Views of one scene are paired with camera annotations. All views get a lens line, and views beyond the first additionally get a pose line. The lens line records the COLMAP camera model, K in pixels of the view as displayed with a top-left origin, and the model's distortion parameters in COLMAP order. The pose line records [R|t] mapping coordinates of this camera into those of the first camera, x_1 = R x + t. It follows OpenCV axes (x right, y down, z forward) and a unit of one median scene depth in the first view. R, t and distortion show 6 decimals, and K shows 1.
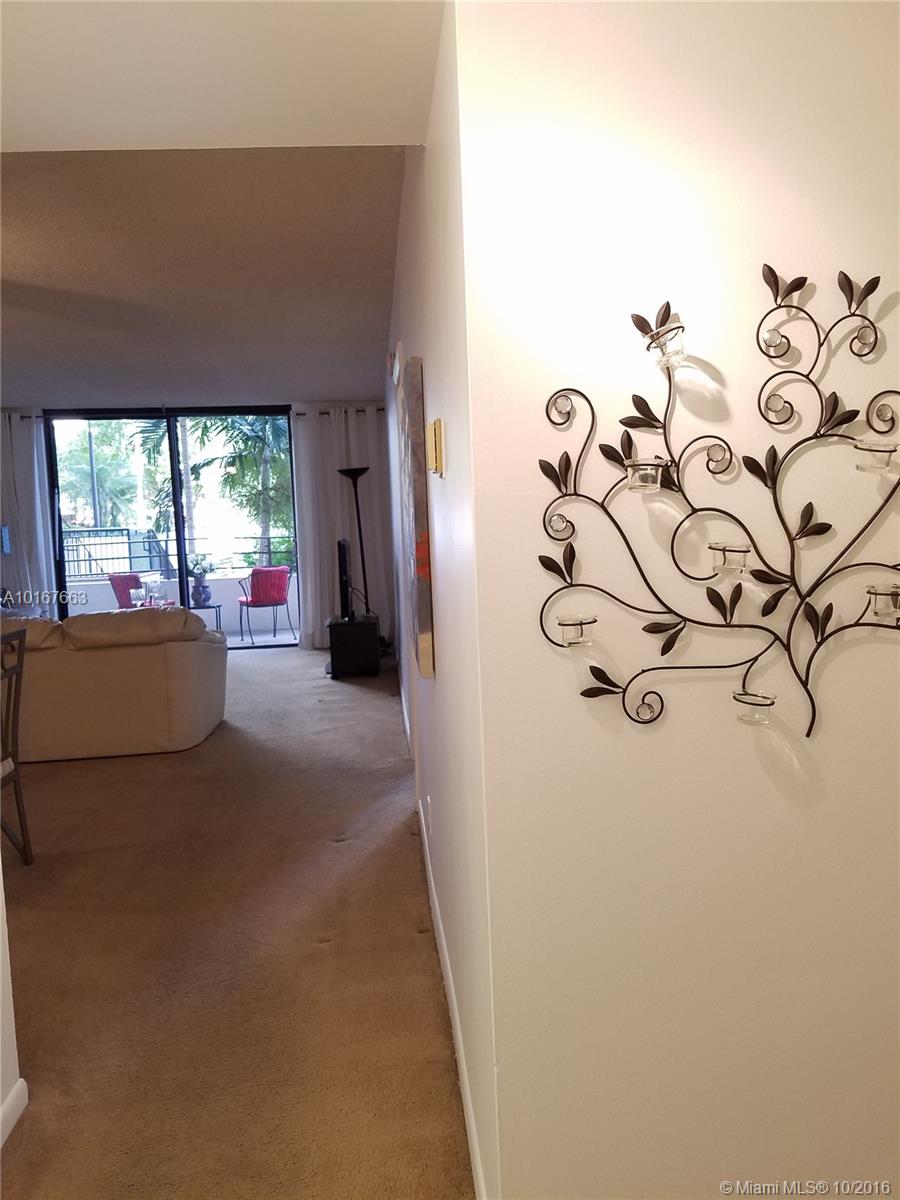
lens RADIAL K [[920.2, 0, 446.9], [0, 920.2, 608.1], [0, 0, 1]] dist [0.207002, -0.333375]
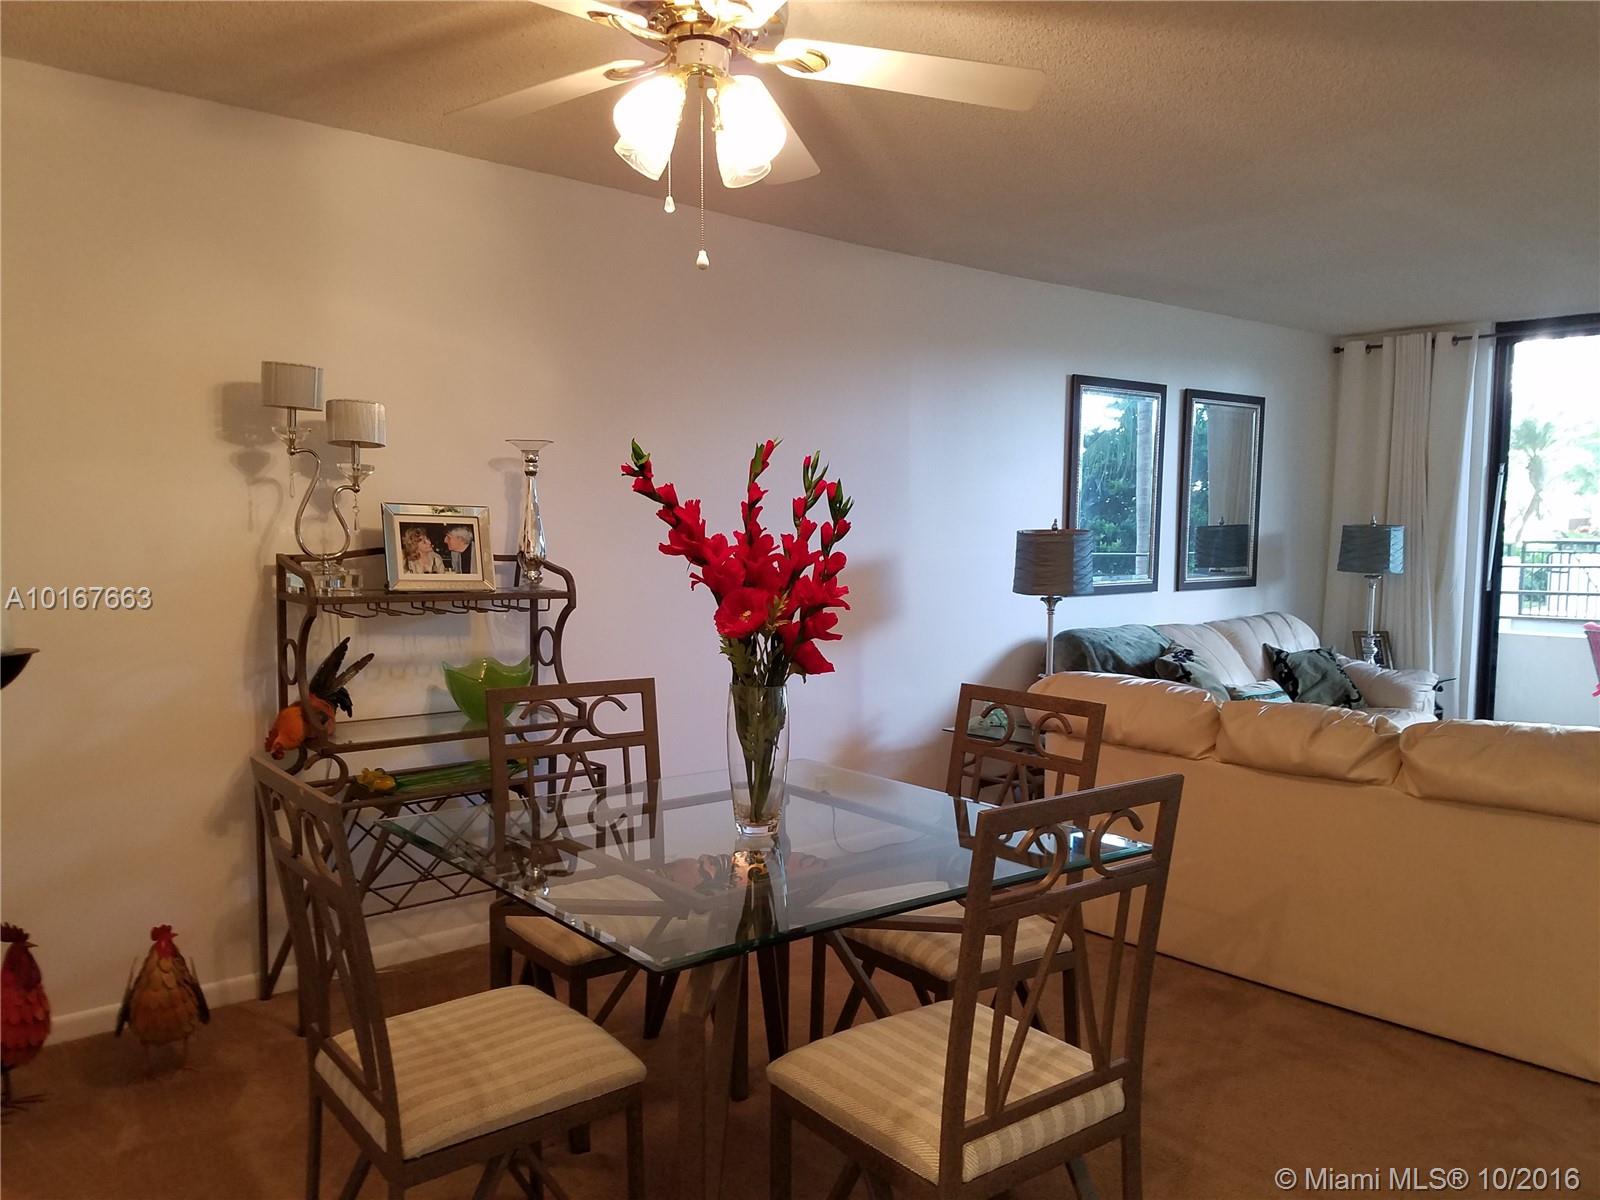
lens RADIAL K [[1232.8, 0, 801.3], [0, 1232.8, 626.5], [0, 0, 1]] dist [0.195378, -0.354792]
pose [[0.593510, 0.104802, -0.797974, -0.047689], [-0.112455, 0.992558, 0.046717, -0.017571], [0.796931, 0.062009, 0.600879, 0.205381]]
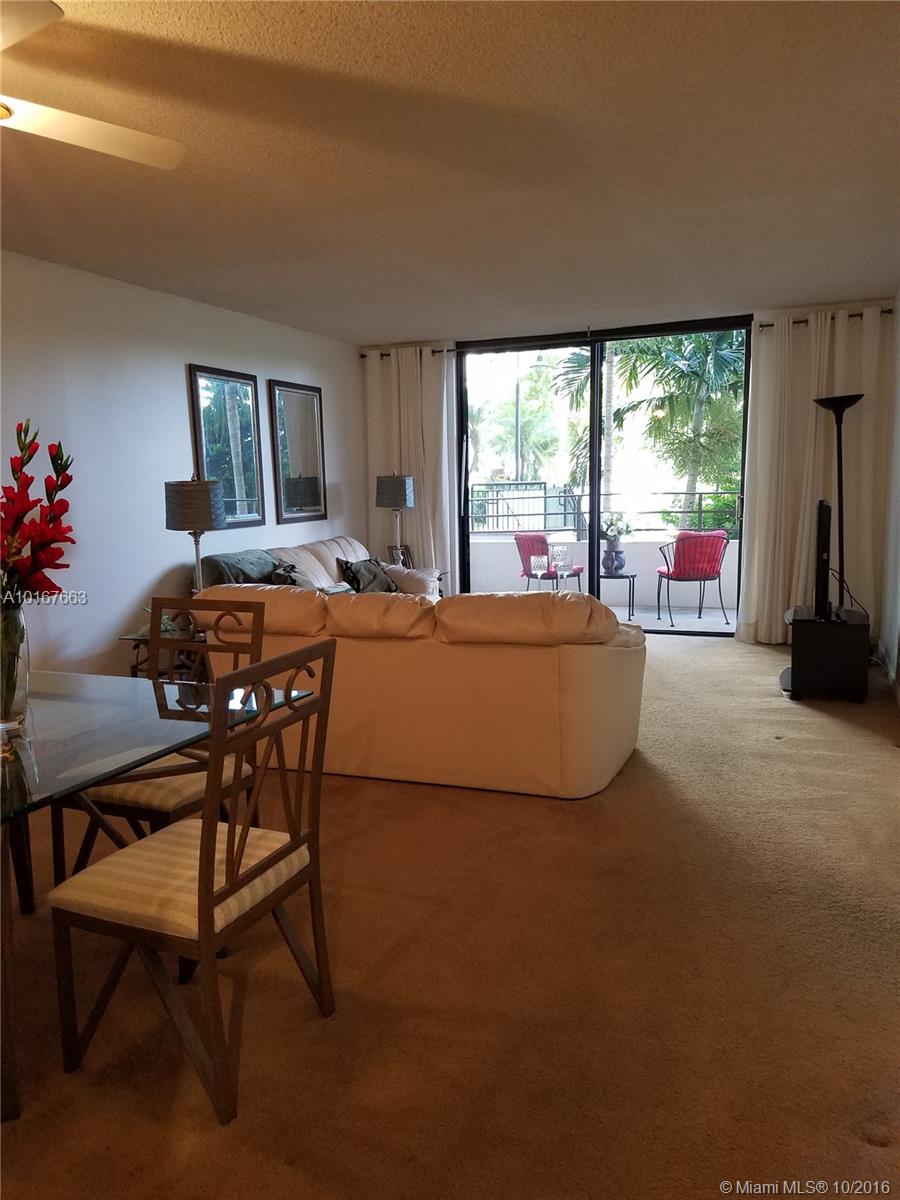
lens RADIAL K [[920.2, 0, 446.9], [0, 920.2, 608.1], [0, 0, 1]] dist [0.207002, -0.333375]
pose [[0.906276, 0.075451, -0.415899, -0.050564], [-0.055614, 0.996670, 0.059624, -0.013963], [0.419013, -0.030906, 0.907454, 0.181992]]
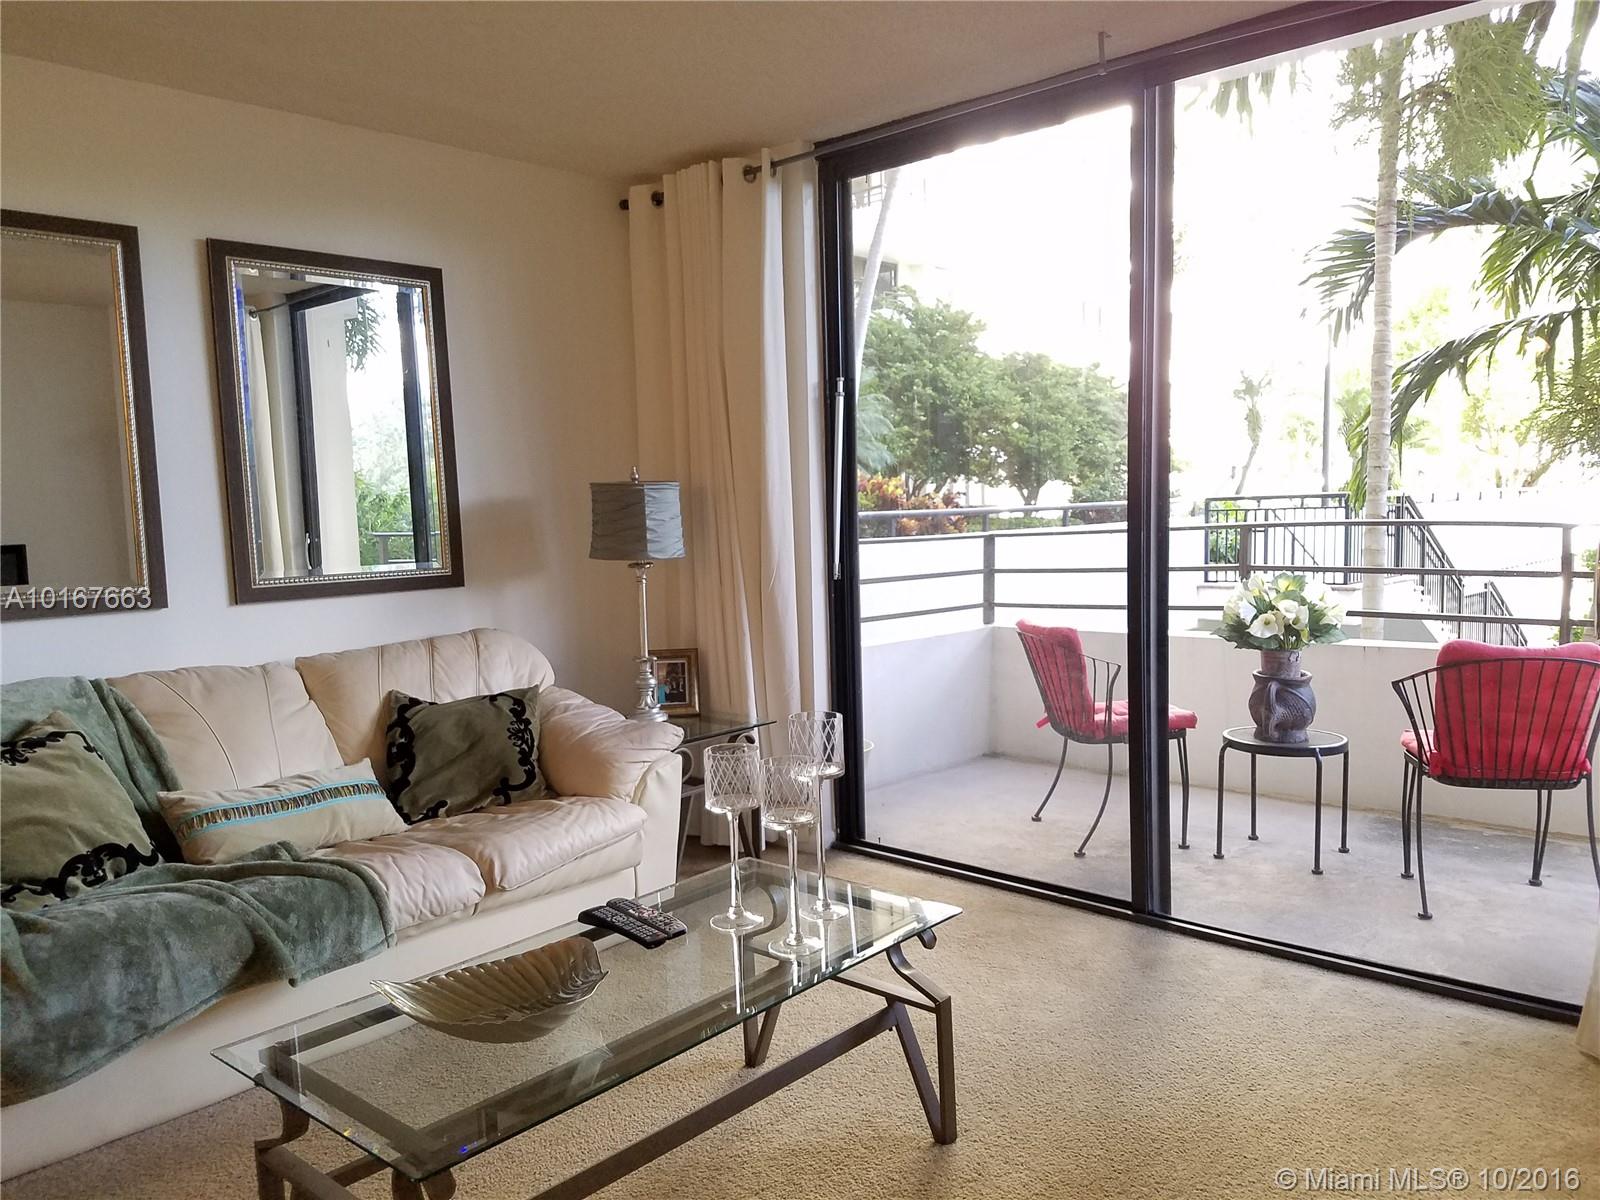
lens RADIAL K [[1232.8, 0, 801.3], [0, 1232.8, 626.5], [0, 0, 1]] dist [0.195378, -0.354792]
pose [[0.685790, 0.091428, -0.722034, -0.072695], [-0.075168, 0.995670, 0.054682, -0.052303], [0.723907, 0.016774, 0.689694, 0.602668]]
